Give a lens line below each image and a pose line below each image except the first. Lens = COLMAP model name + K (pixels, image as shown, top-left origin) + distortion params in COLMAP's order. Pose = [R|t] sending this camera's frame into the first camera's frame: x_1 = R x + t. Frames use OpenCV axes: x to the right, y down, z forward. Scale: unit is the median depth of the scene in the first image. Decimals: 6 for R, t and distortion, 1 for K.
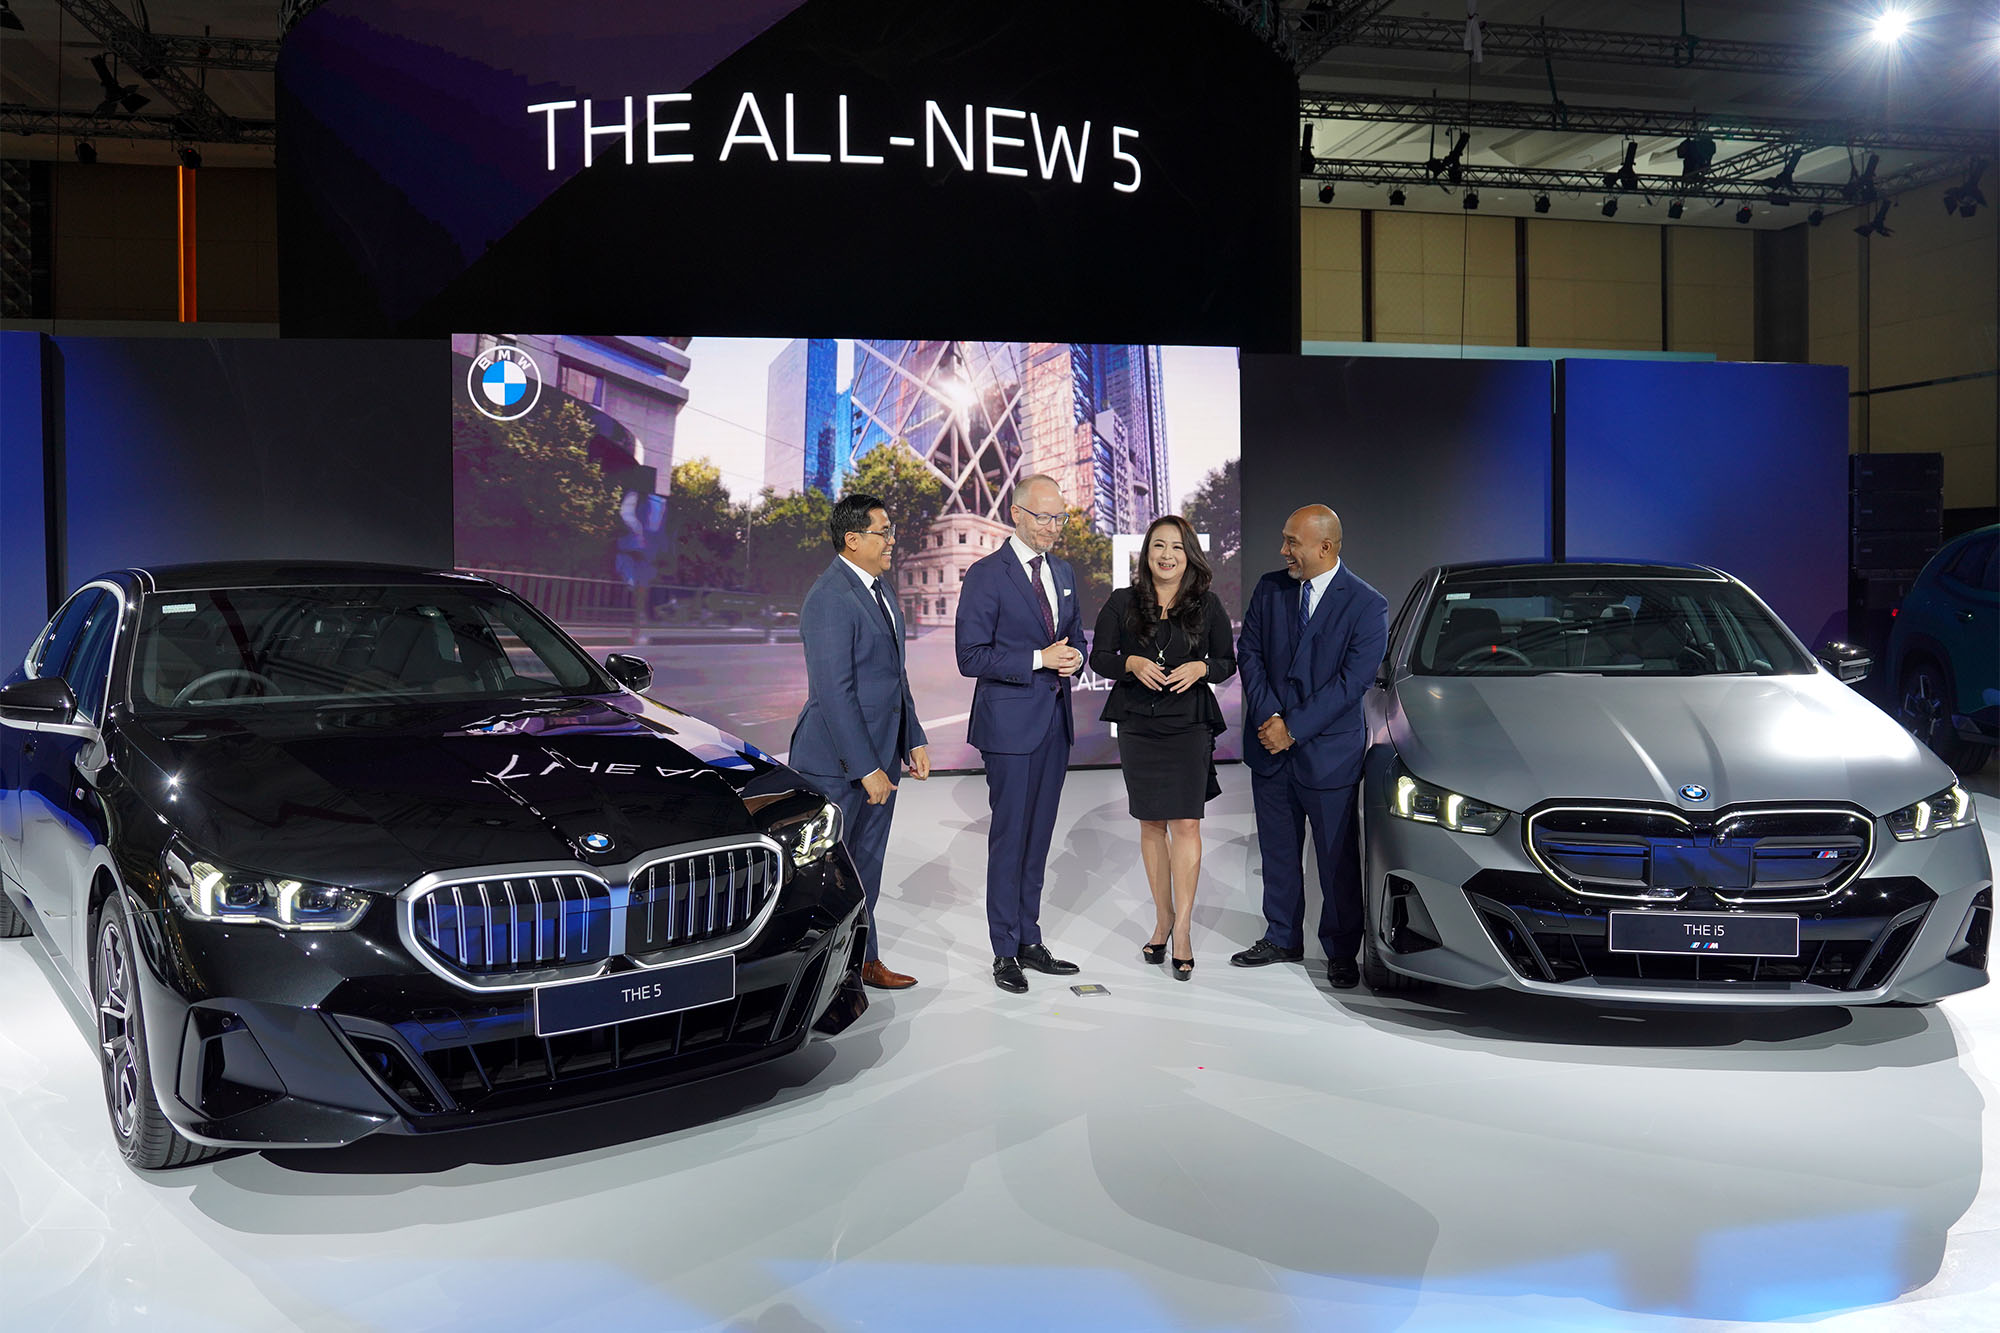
lens RADIAL K [[1578.3, 0, 999.5], [0, 1578.3, 605.9], [0, 0, 1]] dist [-0.101214, 0.083435]
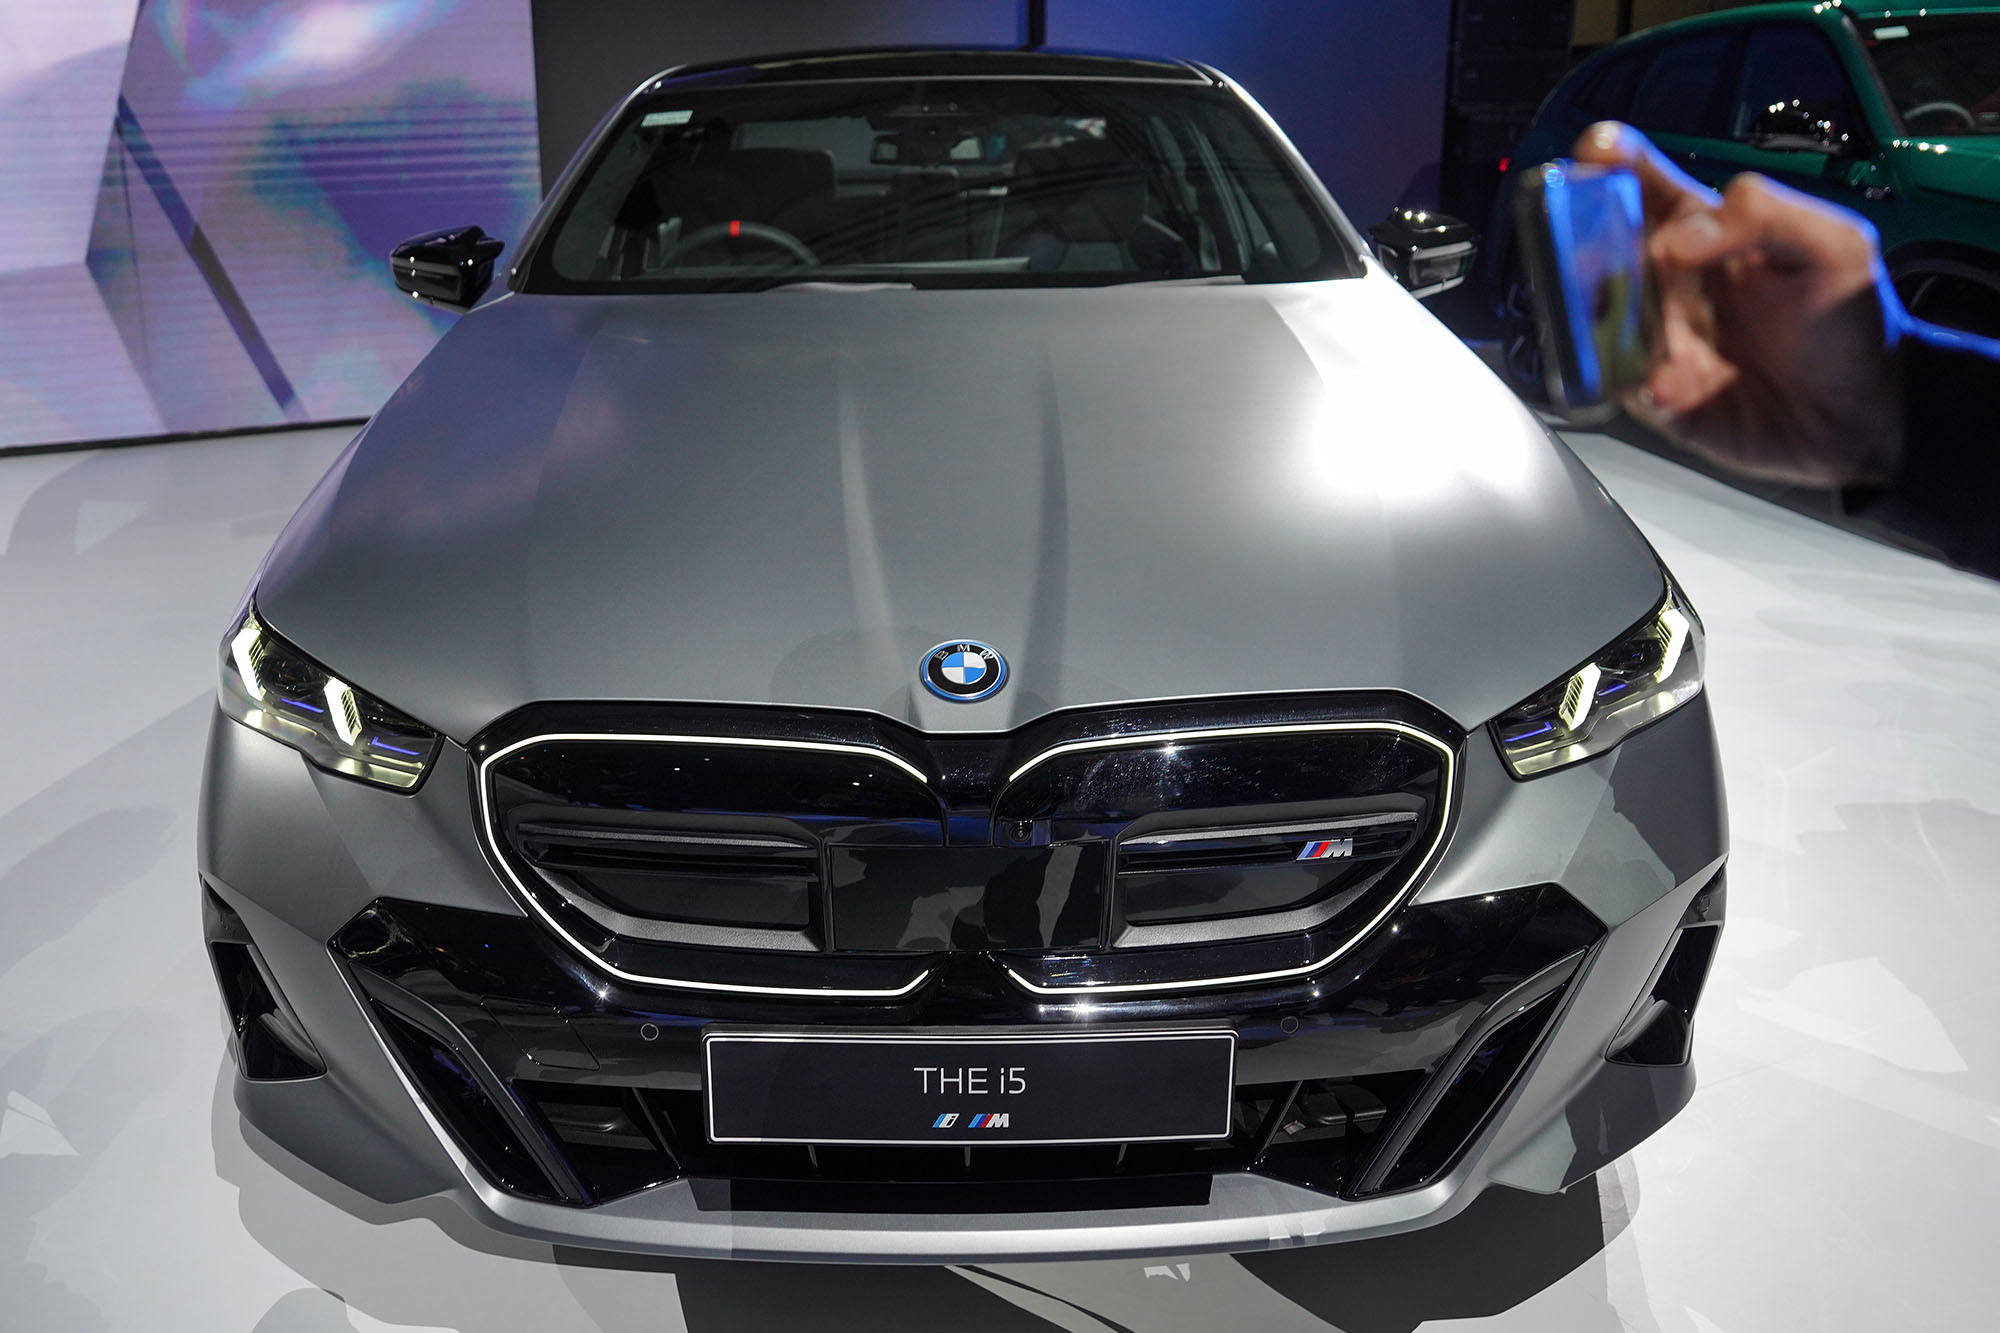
lens RADIAL K [[1684.9, 0, 938.4], [0, 1684.9, 614.3], [0, 0, 1]] dist [-0.100661, 0.079131]
pose [[0.976772, -0.062091, 0.205087, 0.371783], [0.007717, 0.966669, 0.255913, 0.015336], [-0.214142, -0.248386, 0.944695, 0.664748]]
